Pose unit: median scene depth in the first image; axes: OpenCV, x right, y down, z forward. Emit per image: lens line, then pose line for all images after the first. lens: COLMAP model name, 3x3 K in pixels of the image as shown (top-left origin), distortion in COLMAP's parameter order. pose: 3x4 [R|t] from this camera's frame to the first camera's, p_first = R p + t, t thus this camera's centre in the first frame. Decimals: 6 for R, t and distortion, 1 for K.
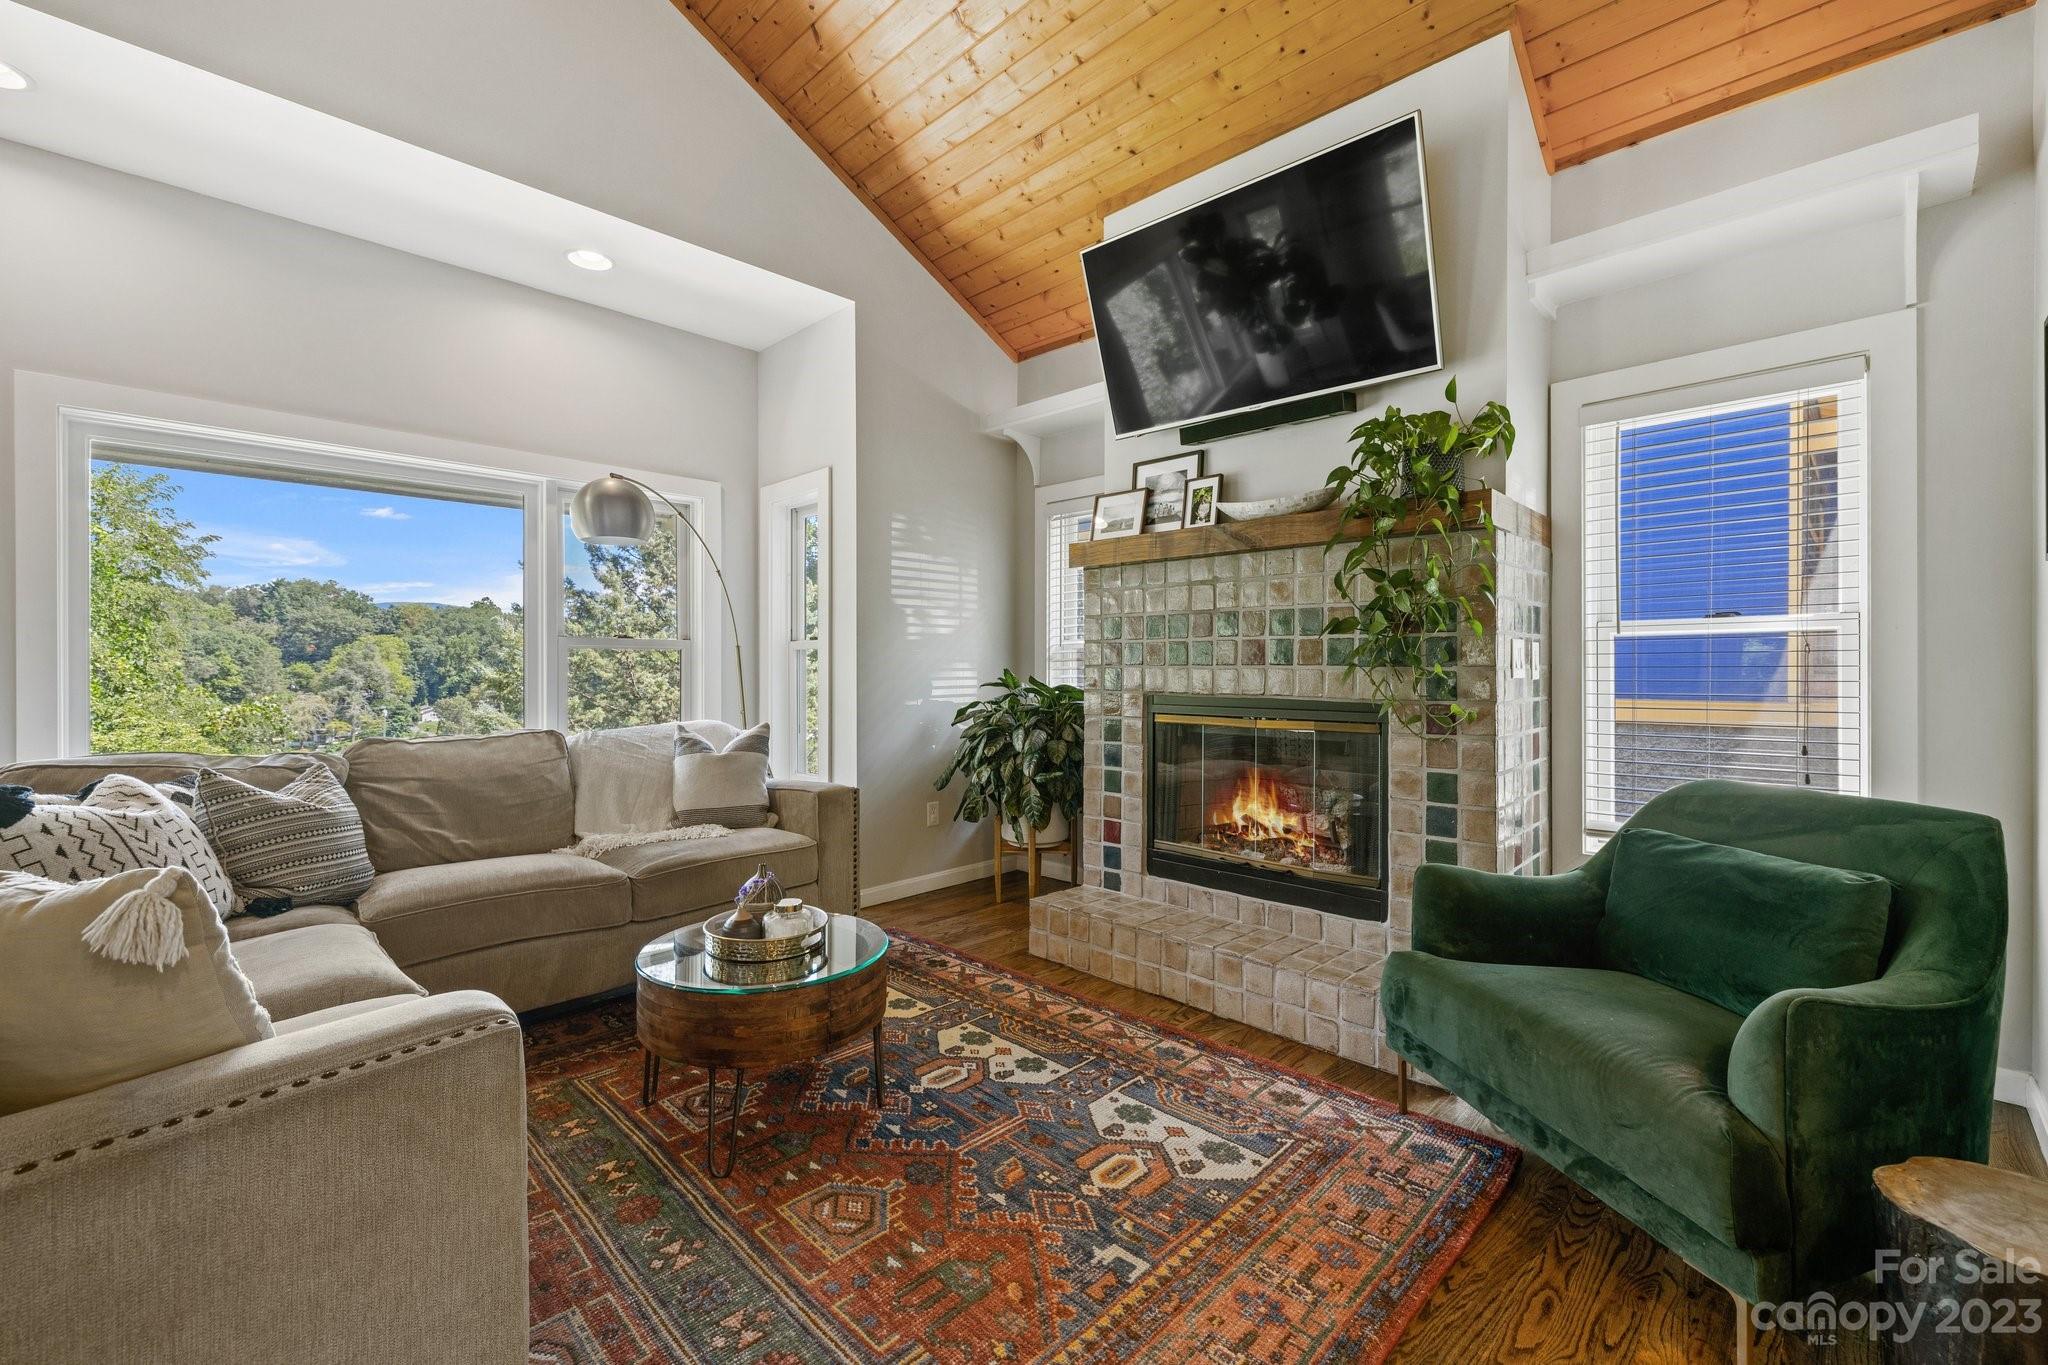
lens RADIAL K [[865.0, 0, 1026.7], [0, 865.0, 673.3], [0, 0, 1]] dist [0.004166, -0.000066]
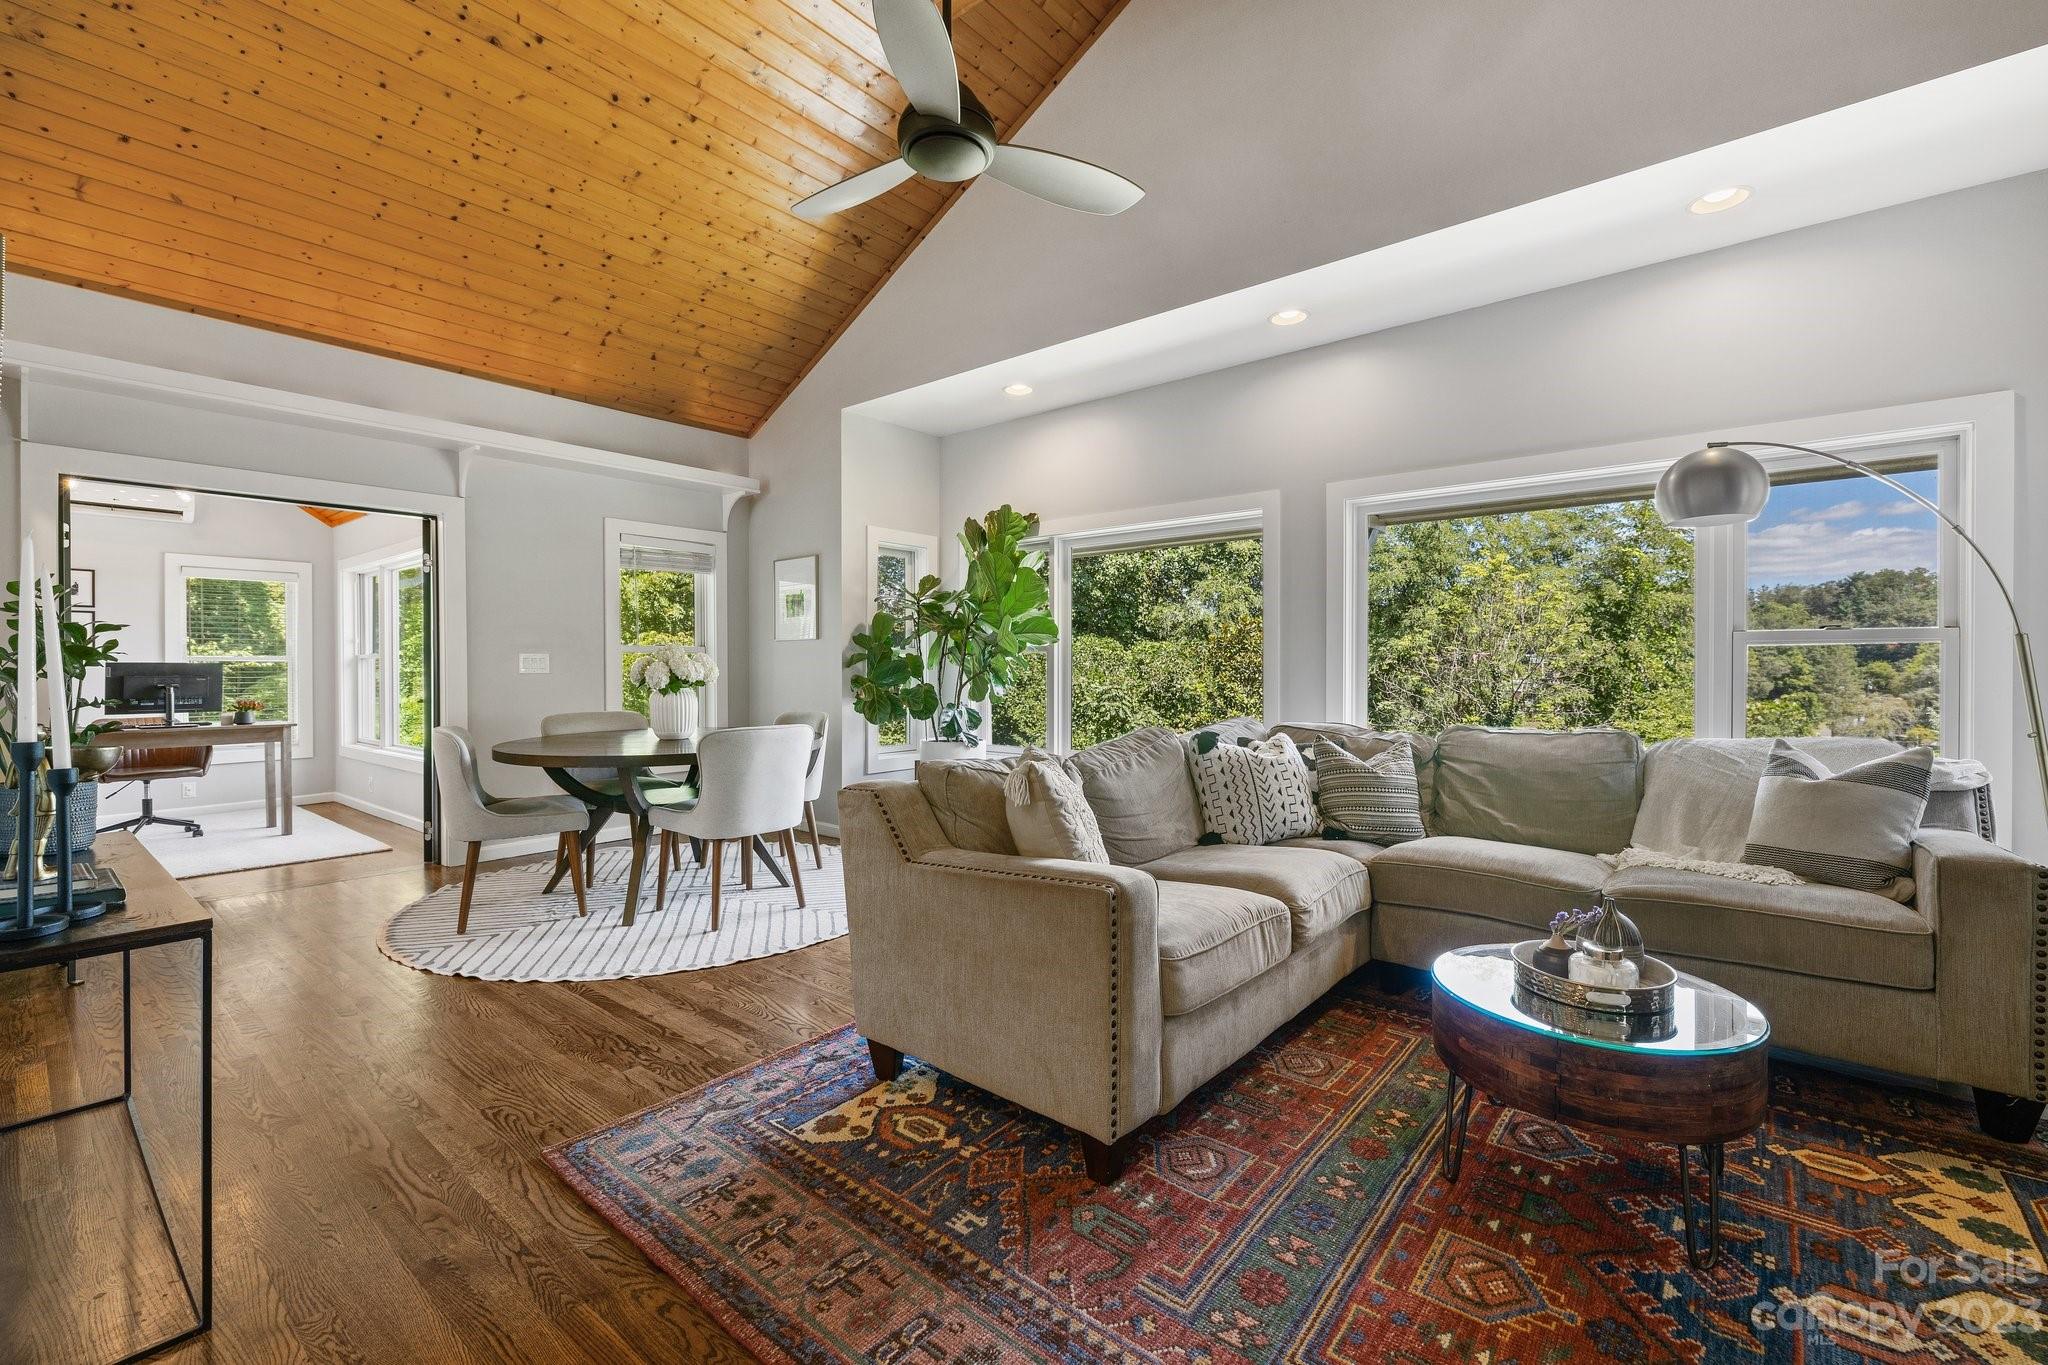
lens RADIAL K [[865.0, 0, 1014.1], [0, 865.0, 682.9], [0, 0, 1]] dist [0.004166, -0.000066]
pose [[0.080090, 0.019038, -0.996606, 0.365640], [-0.006960, 0.999804, 0.018540, -0.002070], [0.996763, 0.005451, 0.080207, 0.261547]]
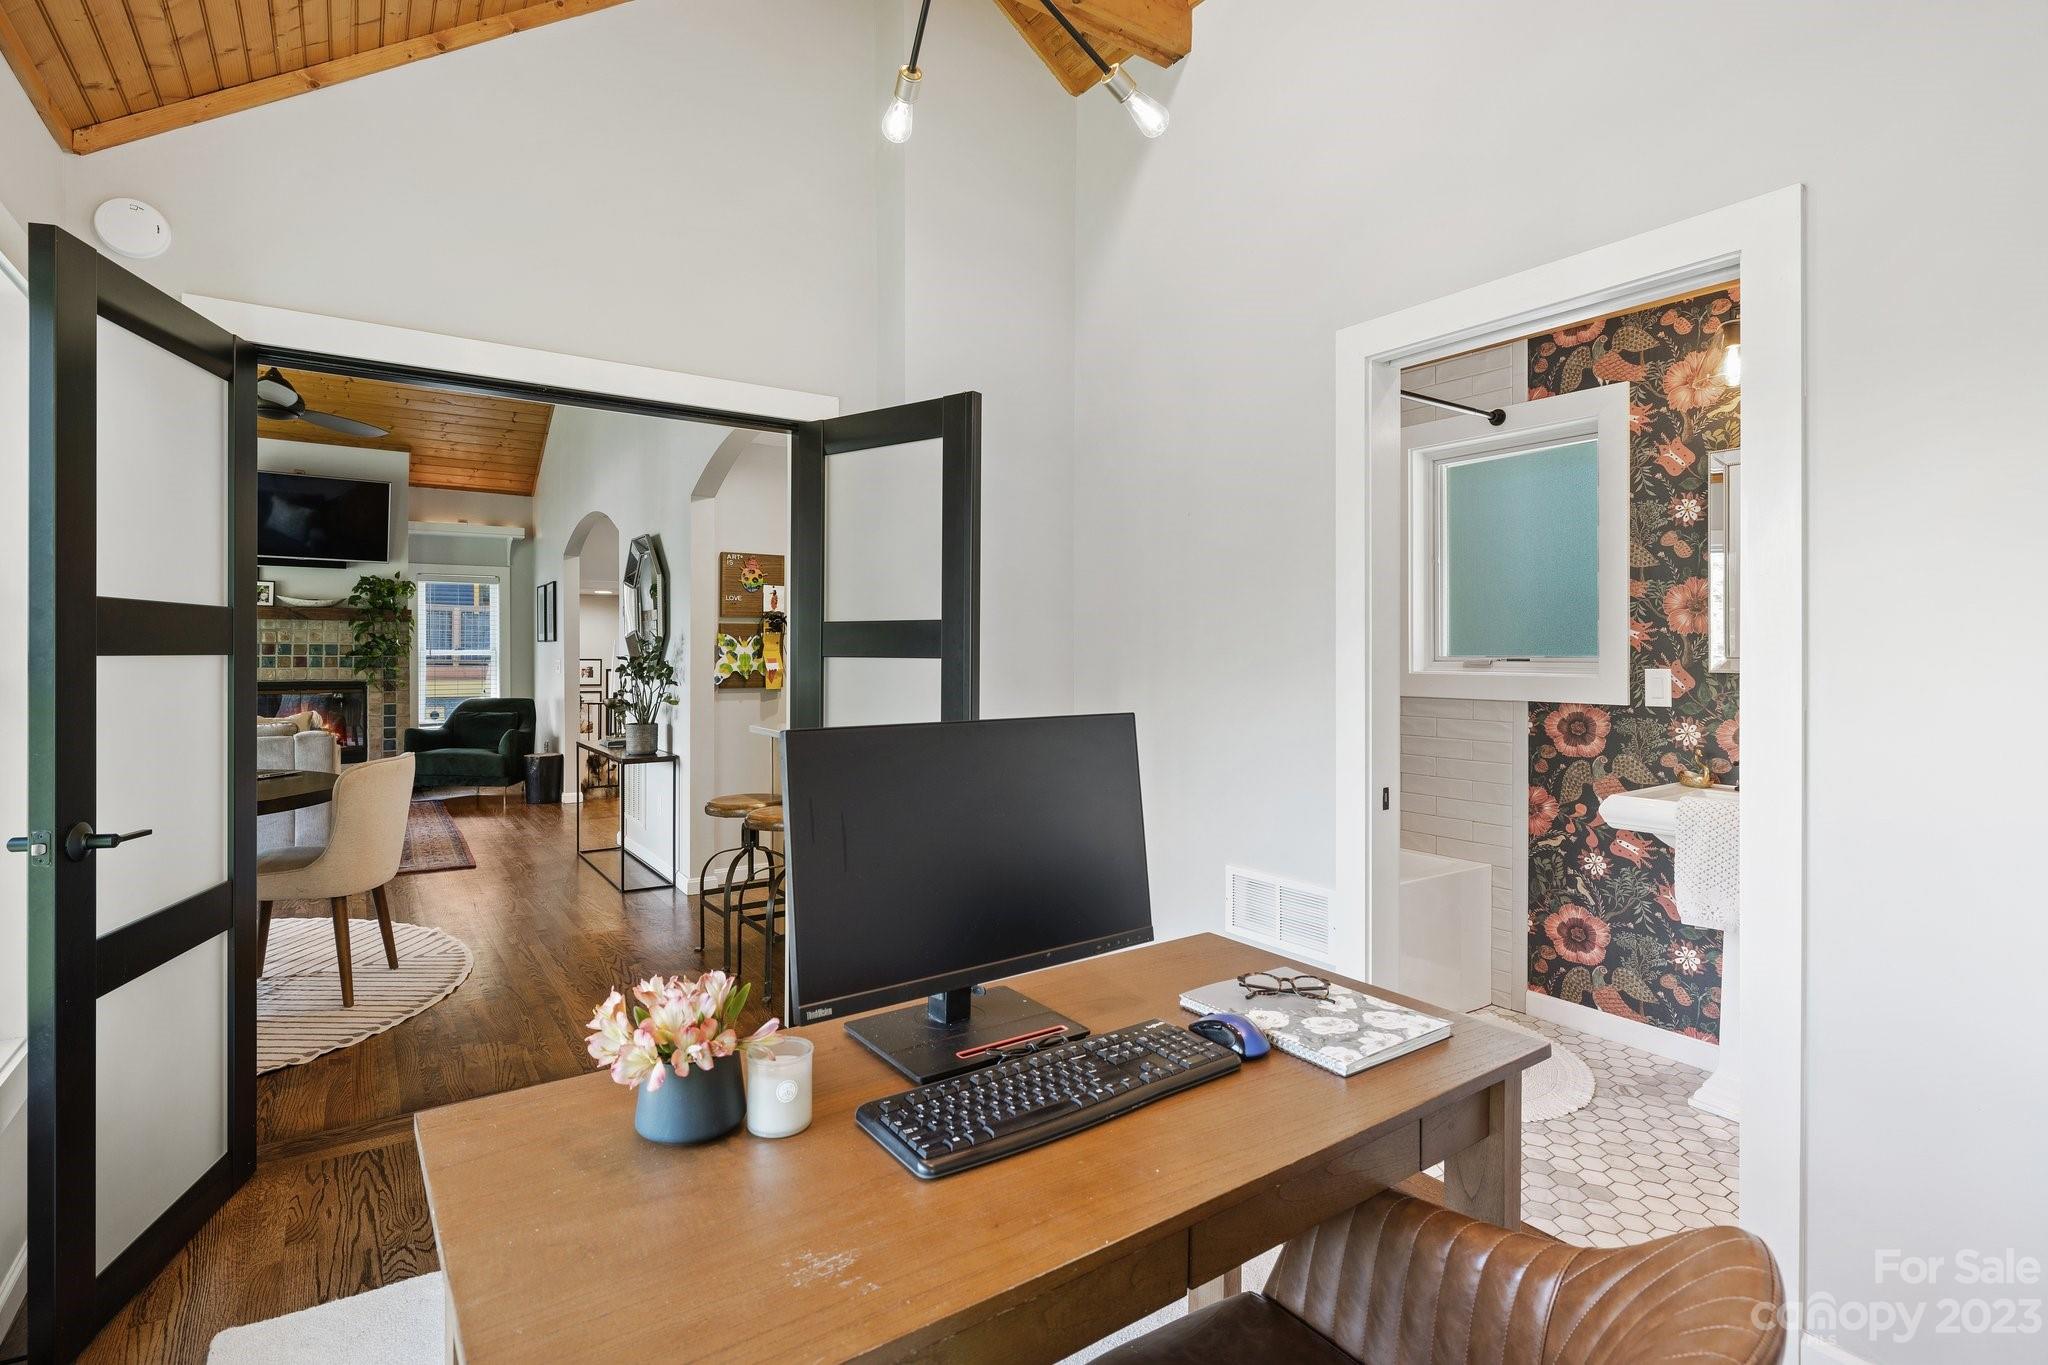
lens RADIAL K [[958.8, 0, 1024.2], [0, 958.8, 654.6], [0, 0, 1]] dist [-0.002594, 0.000599]
pose [[0.191756, 0.003358, 0.981437, -1.945774], [0.008772, 0.999948, -0.005135, -0.012994], [-0.981403, 0.009593, 0.191717, -1.457335]]
